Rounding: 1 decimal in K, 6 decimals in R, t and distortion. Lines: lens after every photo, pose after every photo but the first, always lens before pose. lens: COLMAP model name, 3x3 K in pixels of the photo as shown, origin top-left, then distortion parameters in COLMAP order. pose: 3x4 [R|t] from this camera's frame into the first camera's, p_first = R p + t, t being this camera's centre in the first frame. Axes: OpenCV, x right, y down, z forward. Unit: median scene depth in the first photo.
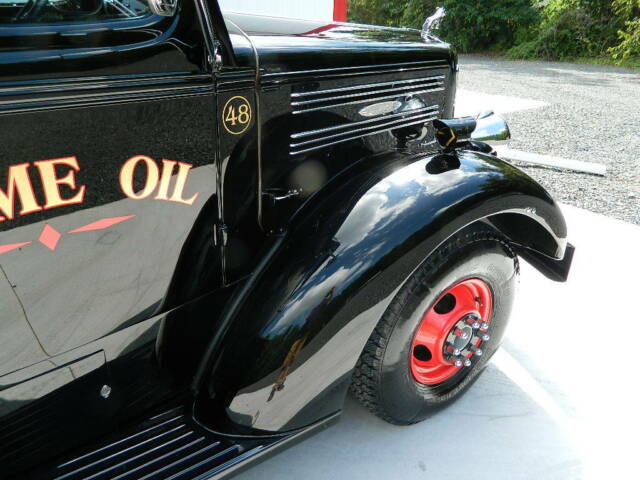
lens RADIAL K [[473.1, 0, 322.3], [0, 473.1, 239.0], [0, 0, 1]] dist [0.001876, -0.001063]
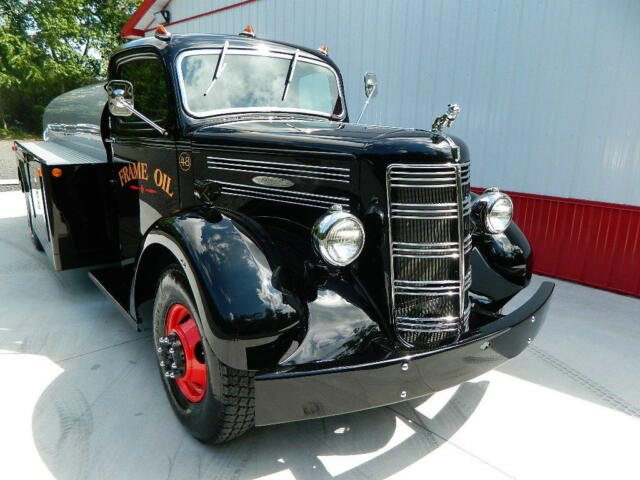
lens RADIAL K [[474.1, 0, 320.0], [0, 474.1, 240.0], [0, 0, 1]] dist [-0.001193, -0.000458]
pose [[0.041214, 0.193903, -0.980155, 1.956187], [-0.446292, 0.881261, 0.155573, -0.546733], [0.893938, 0.431024, 0.122857, 1.423156]]
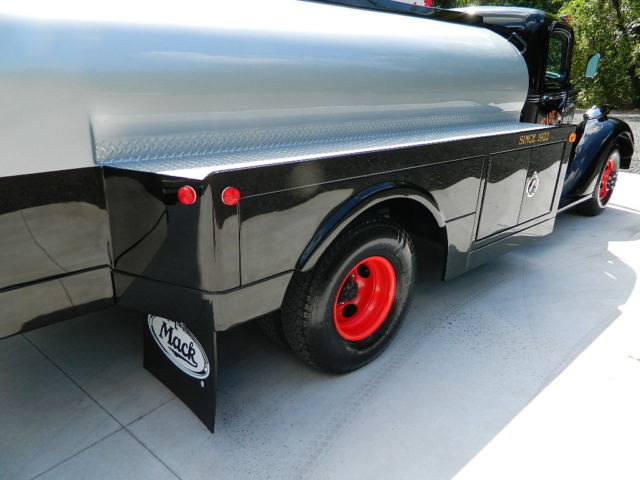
lens RADIAL K [[474.1, 0, 320.0], [0, 474.1, 240.0], [0, 0, 1]] dist [-0.001193, -0.000458]
pose [[0.989044, -0.074917, 0.127198, -2.523590], [0.086074, 0.992690, -0.084604, 0.893749], [-0.119930, 0.094625, 0.988263, -2.178839]]
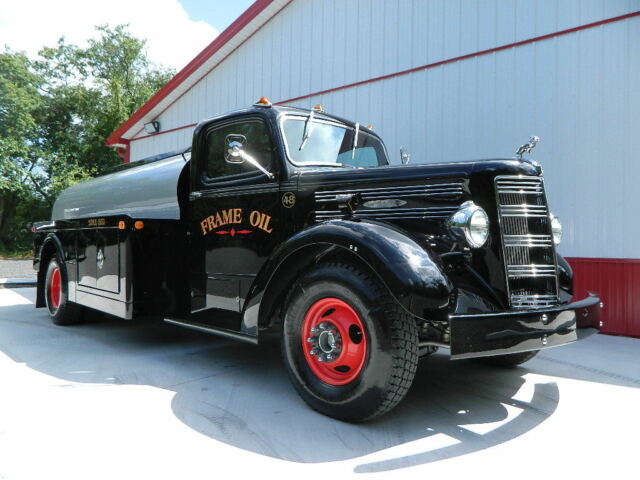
lens RADIAL K [[473.1, 0, 322.3], [0, 473.1, 239.0], [0, 0, 1]] dist [0.001876, -0.001063]
pose [[0.182865, -0.055323, -0.981580, 2.252565], [-0.421751, 0.897466, -0.129153, 0.164533], [0.888080, 0.437600, 0.140783, 0.897334]]
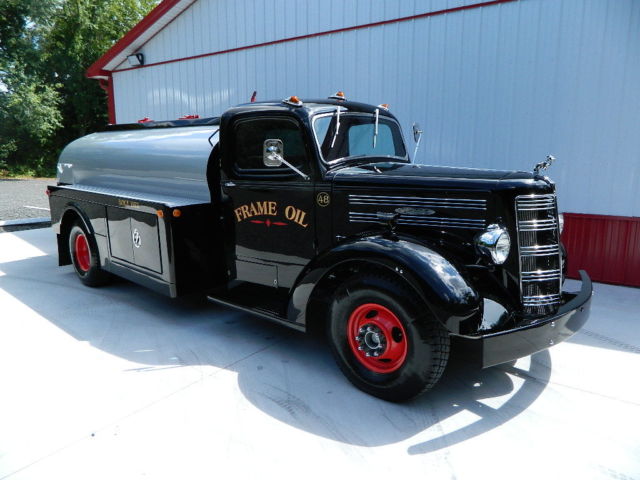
lens RADIAL K [[473.1, 0, 322.3], [0, 473.1, 239.0], [0, 0, 1]] dist [0.001876, -0.001063]
pose [[0.234310, 0.134119, -0.962866, 2.453259], [-0.401392, 0.915420, 0.029833, -0.132188], [0.885428, 0.379497, 0.268326, 0.354754]]
